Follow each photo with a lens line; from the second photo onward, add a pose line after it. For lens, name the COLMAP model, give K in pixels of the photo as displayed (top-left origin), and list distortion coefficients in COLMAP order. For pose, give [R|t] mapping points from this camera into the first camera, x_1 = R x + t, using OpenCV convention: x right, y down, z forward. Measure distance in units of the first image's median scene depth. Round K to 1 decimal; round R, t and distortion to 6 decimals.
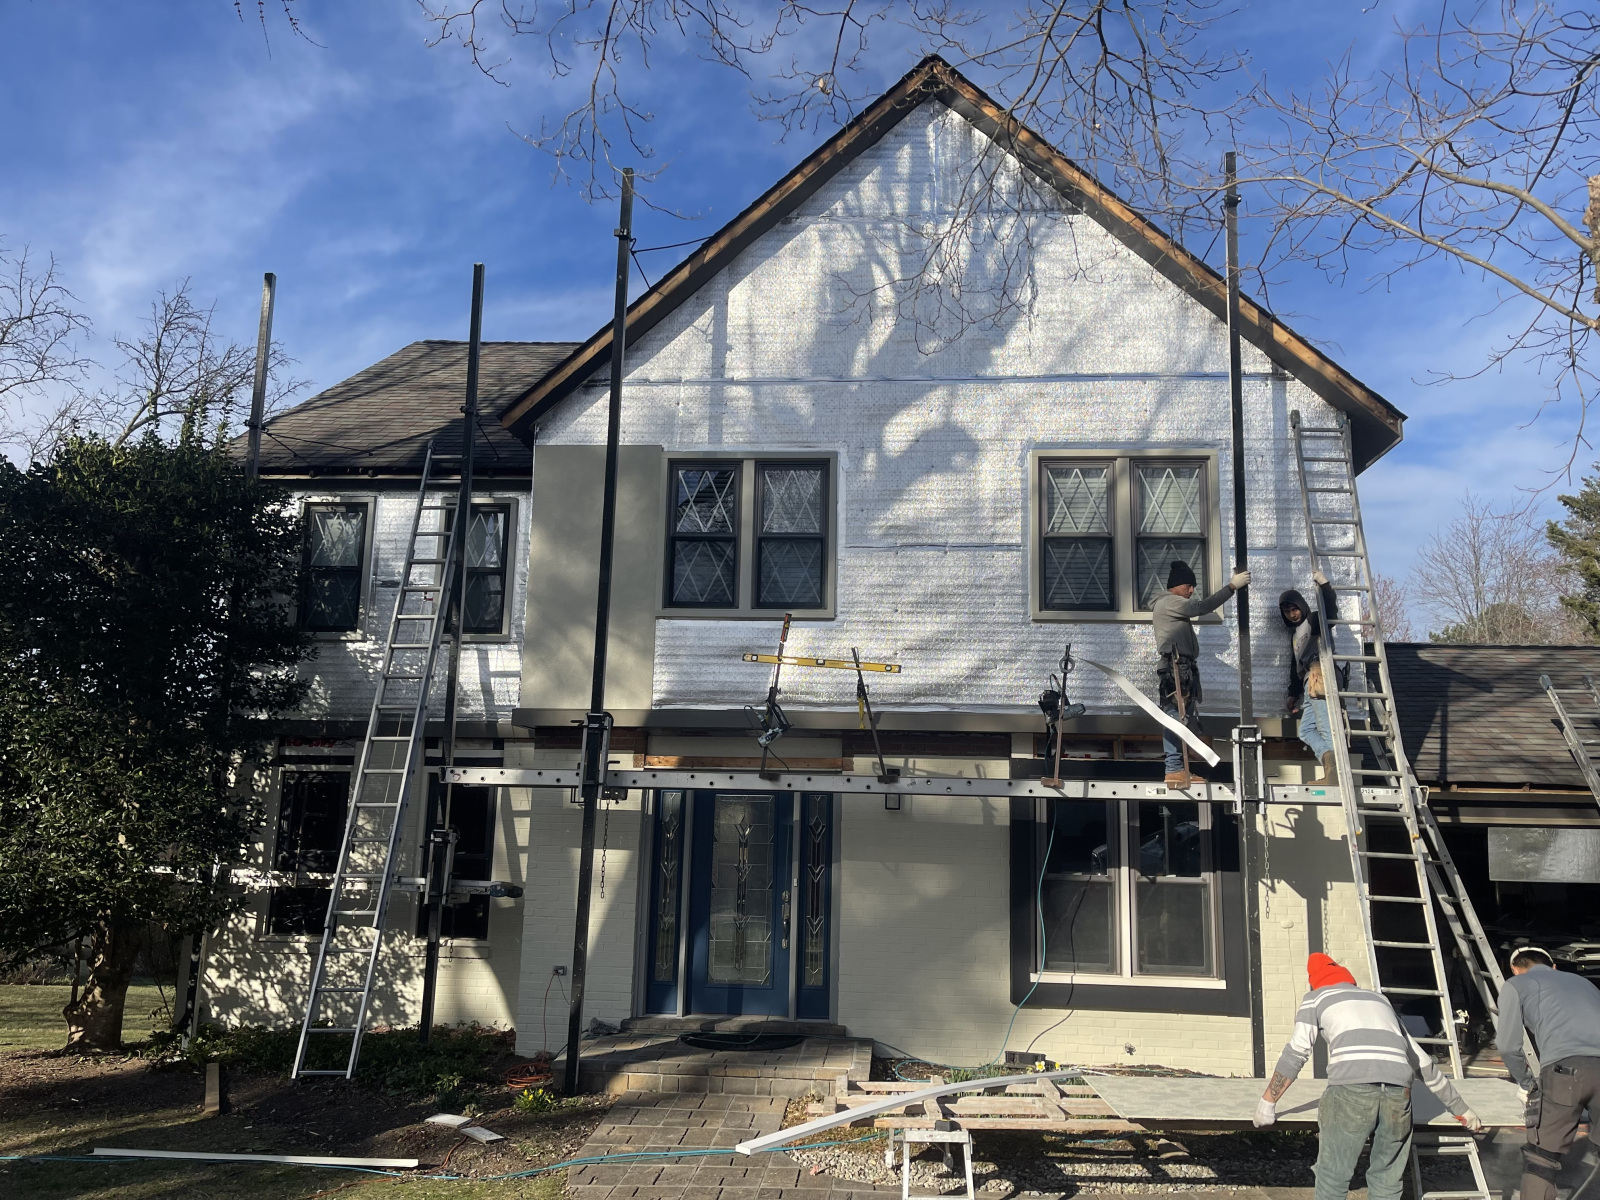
lens RADIAL K [[1238.0, 0, 805.4], [0, 1238.0, 633.2], [0, 0, 1]] dist [0.010405, 0.005144]
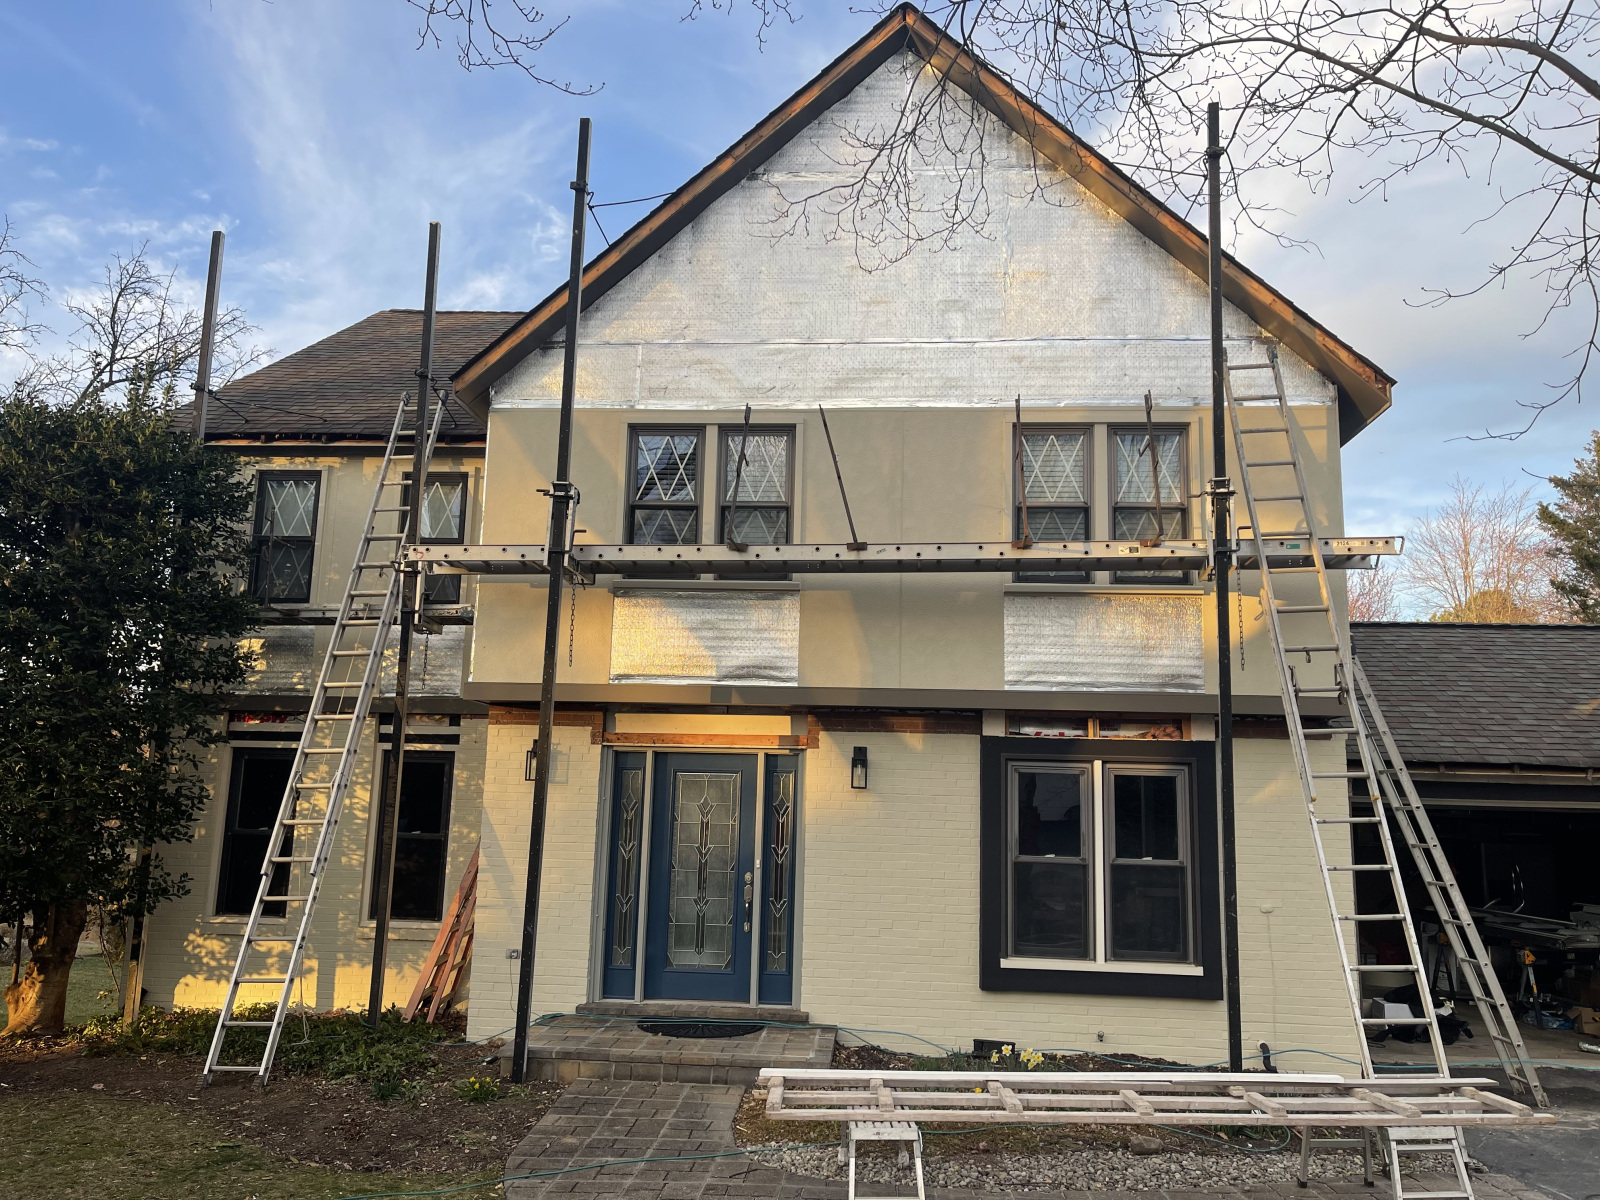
lens RADIAL K [[1235.0, 0, 796.6], [0, 1235.0, 632.0], [0, 0, 1]] dist [0.003585, 0.003457]
pose [[0.999992, 0.003923, -0.000678, 0.020986], [-0.003915, 0.999930, 0.011128, 0.009319], [0.000721, -0.011125, 0.999938, 0.038784]]
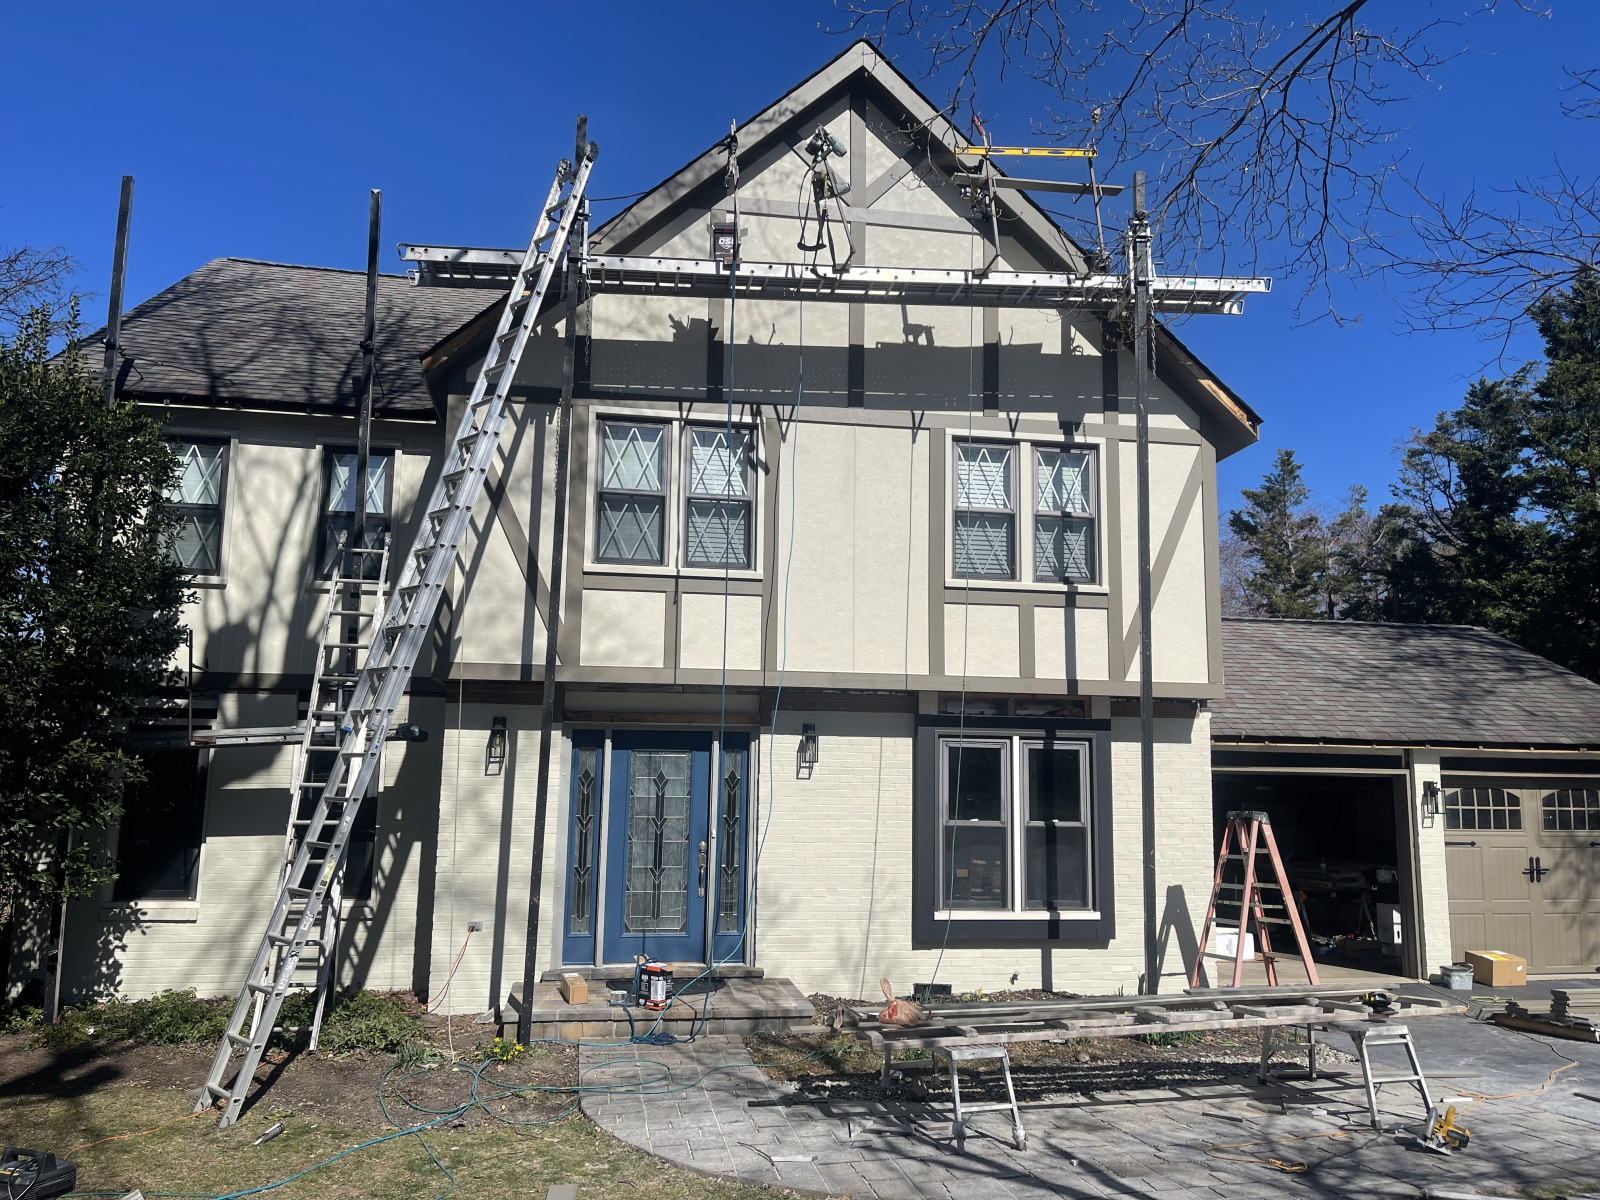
lens RADIAL K [[1235.0, 0, 796.6], [0, 1235.0, 632.0], [0, 0, 1]] dist [0.003585, 0.003457]
pose [[0.967944, 0.022011, 0.250202, -0.193767], [-0.030094, 0.999140, 0.028527, 0.001766], [-0.249358, -0.035142, 0.967773, -0.007980]]
